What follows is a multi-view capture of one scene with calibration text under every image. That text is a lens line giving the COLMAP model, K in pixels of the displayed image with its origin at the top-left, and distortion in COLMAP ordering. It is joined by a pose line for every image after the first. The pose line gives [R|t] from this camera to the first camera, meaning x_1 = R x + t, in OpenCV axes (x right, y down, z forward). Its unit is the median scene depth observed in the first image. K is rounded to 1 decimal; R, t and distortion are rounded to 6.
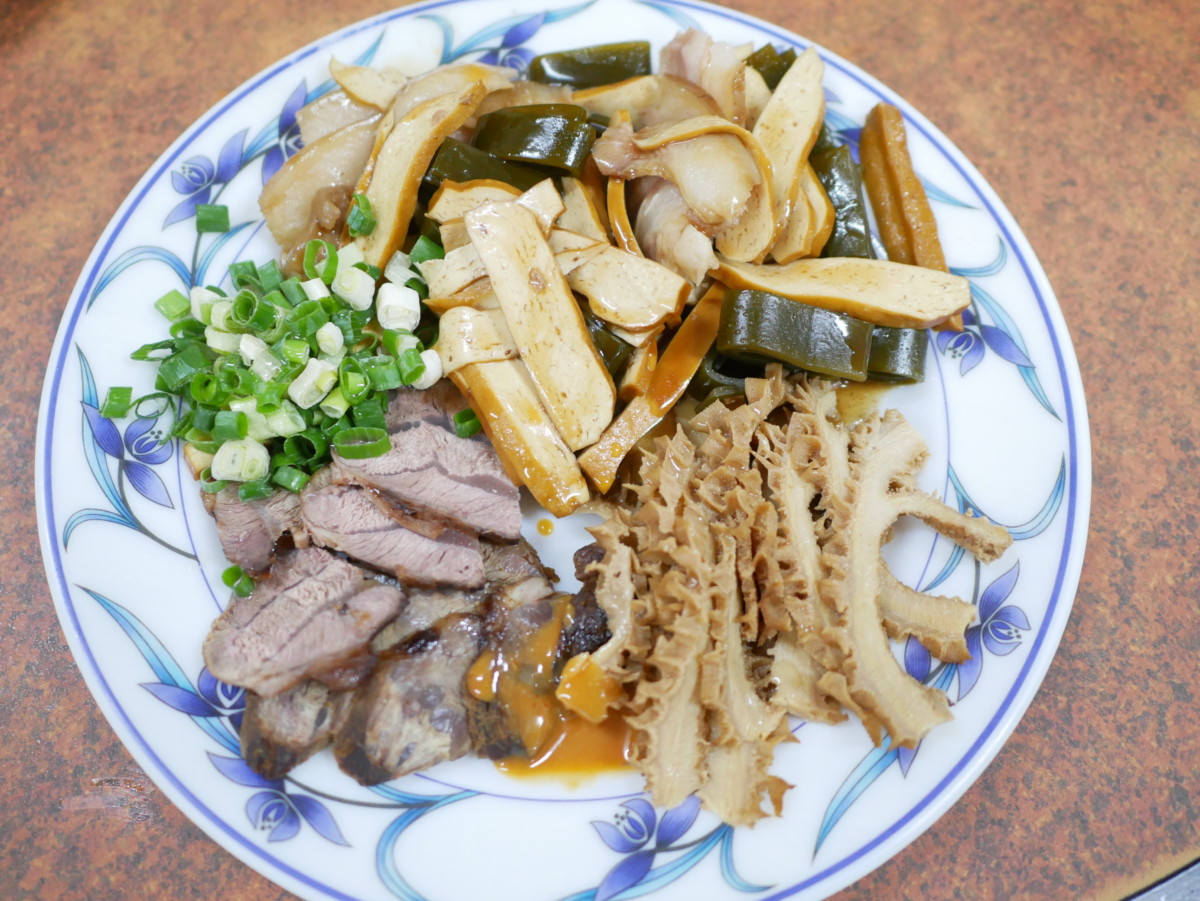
lens RADIAL K [[1043.9, 0, 600.0], [0, 1043.9, 450.5], [0, 0, 1]] dist [-0.004922, -0.001312]
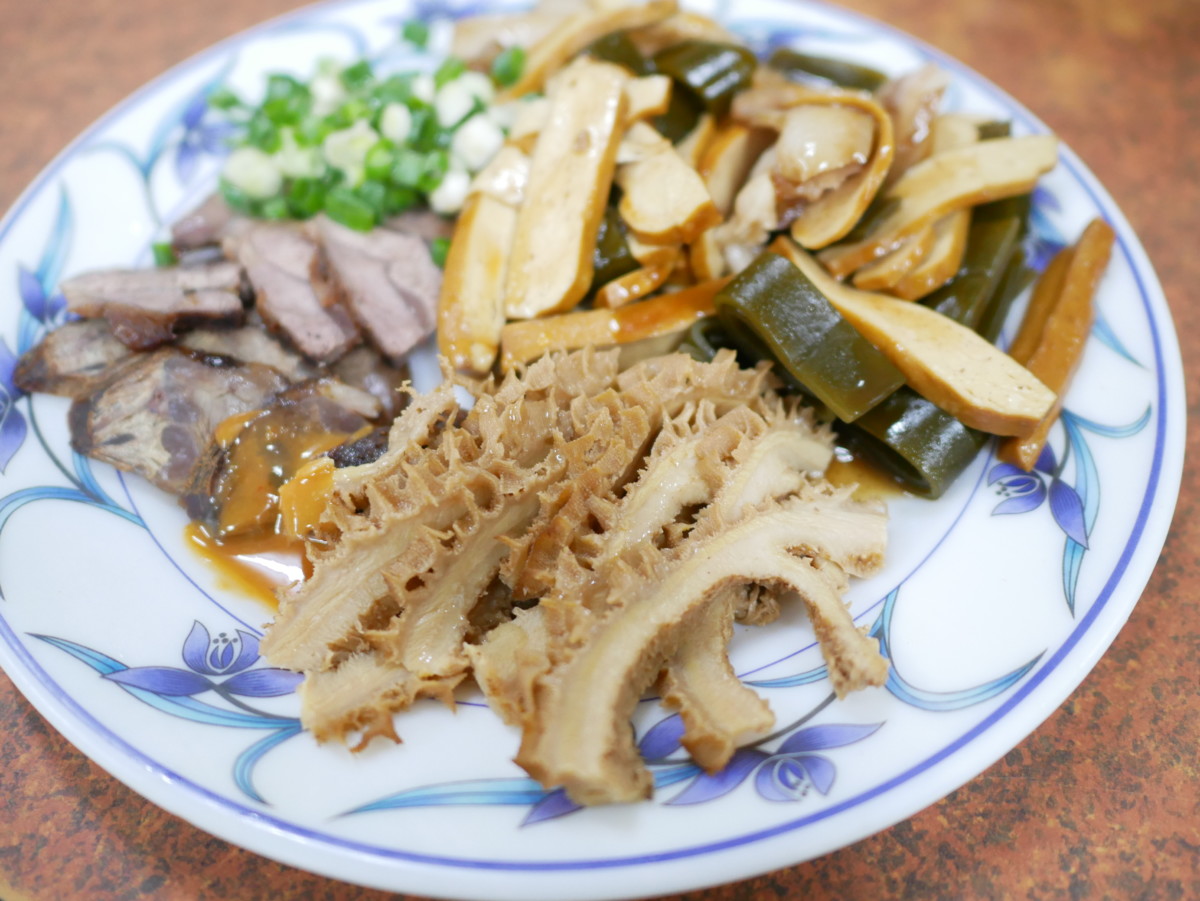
lens RADIAL K [[1019.2, 0, 600.0], [0, 1019.2, 450.5], [0, 0, 1]] dist [-0.048066, 0.060463]
pose [[0.768033, 0.490462, -0.411790, 0.441125], [-0.584748, 0.799281, -0.138636, 0.162036], [0.261140, 0.347271, 0.900671, 0.304789]]
